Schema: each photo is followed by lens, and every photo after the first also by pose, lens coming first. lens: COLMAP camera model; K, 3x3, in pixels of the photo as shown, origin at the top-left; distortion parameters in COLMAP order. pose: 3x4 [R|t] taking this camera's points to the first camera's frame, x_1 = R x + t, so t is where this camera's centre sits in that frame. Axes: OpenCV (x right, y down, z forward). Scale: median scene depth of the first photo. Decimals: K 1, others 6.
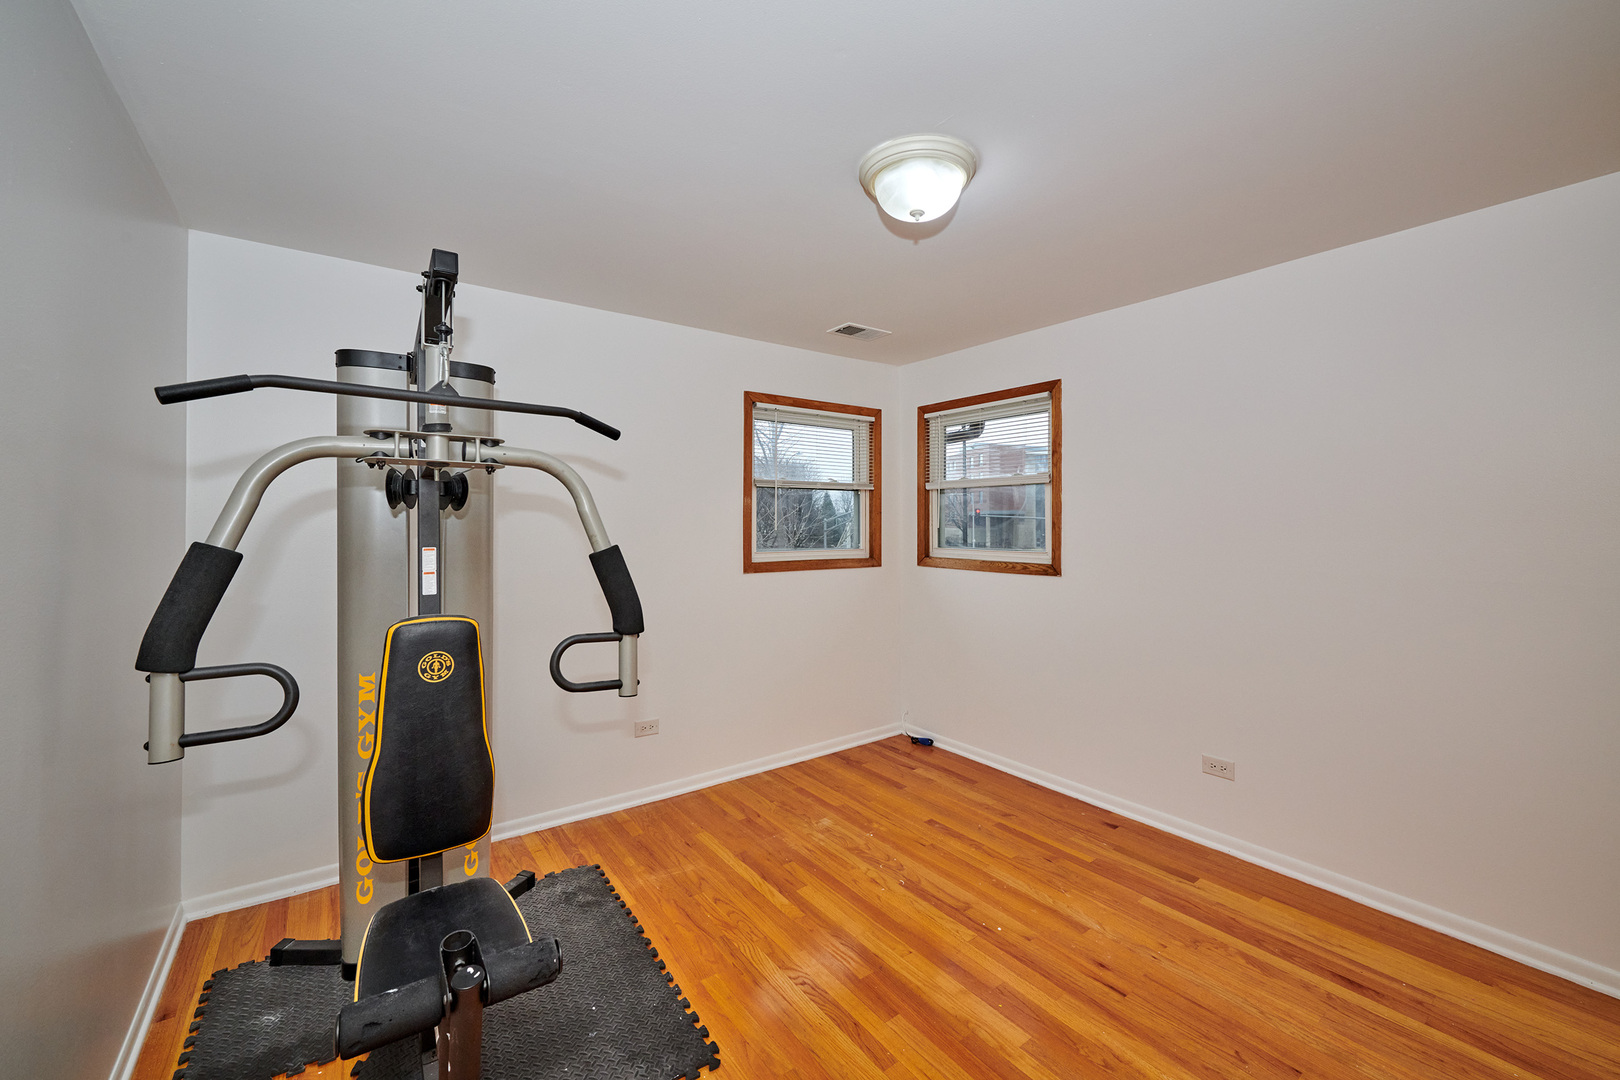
lens RADIAL K [[648.2, 0, 790.0], [0, 648.2, 531.8], [0, 0, 1]] dist [-0.001698, -0.000463]
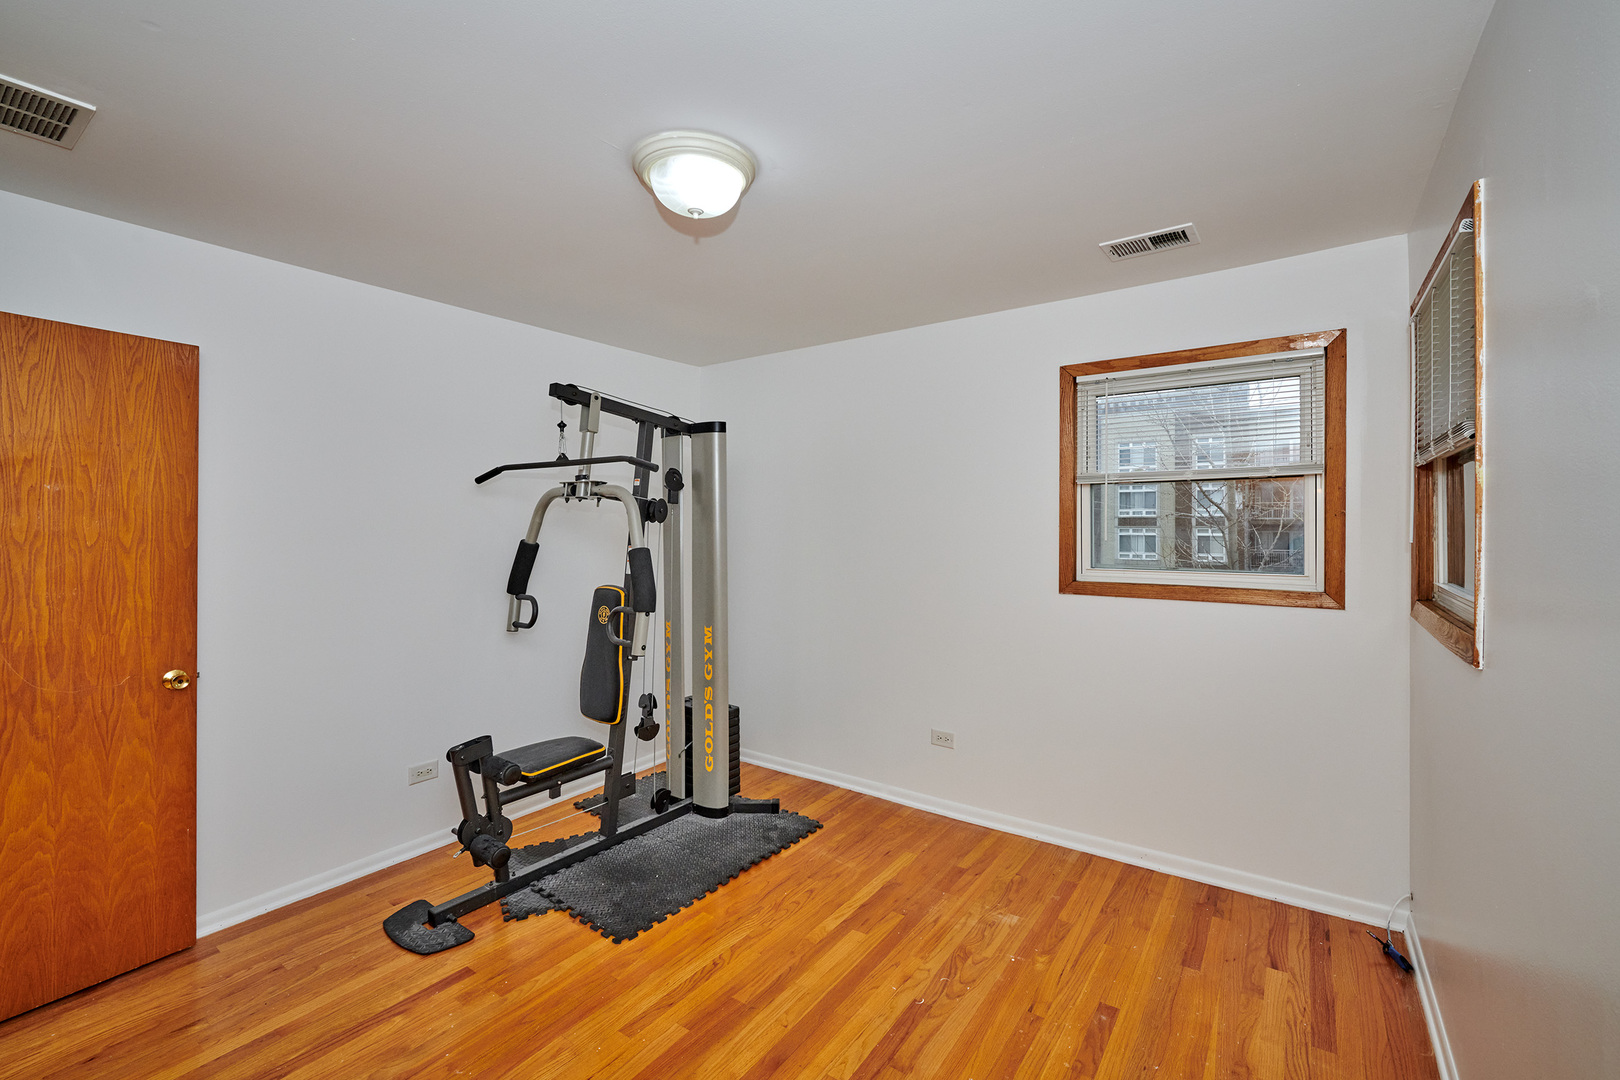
lens RADIAL K [[675.7, 0, 810.0], [0, 675.7, 540.0], [0, 0, 1]] dist [-0.000180, -0.000130]
pose [[0.334225, 0.019797, -0.942285, 0.749908], [-0.011603, 0.999790, 0.016889, -0.016086], [0.942422, 0.005288, 0.334384, 0.519525]]
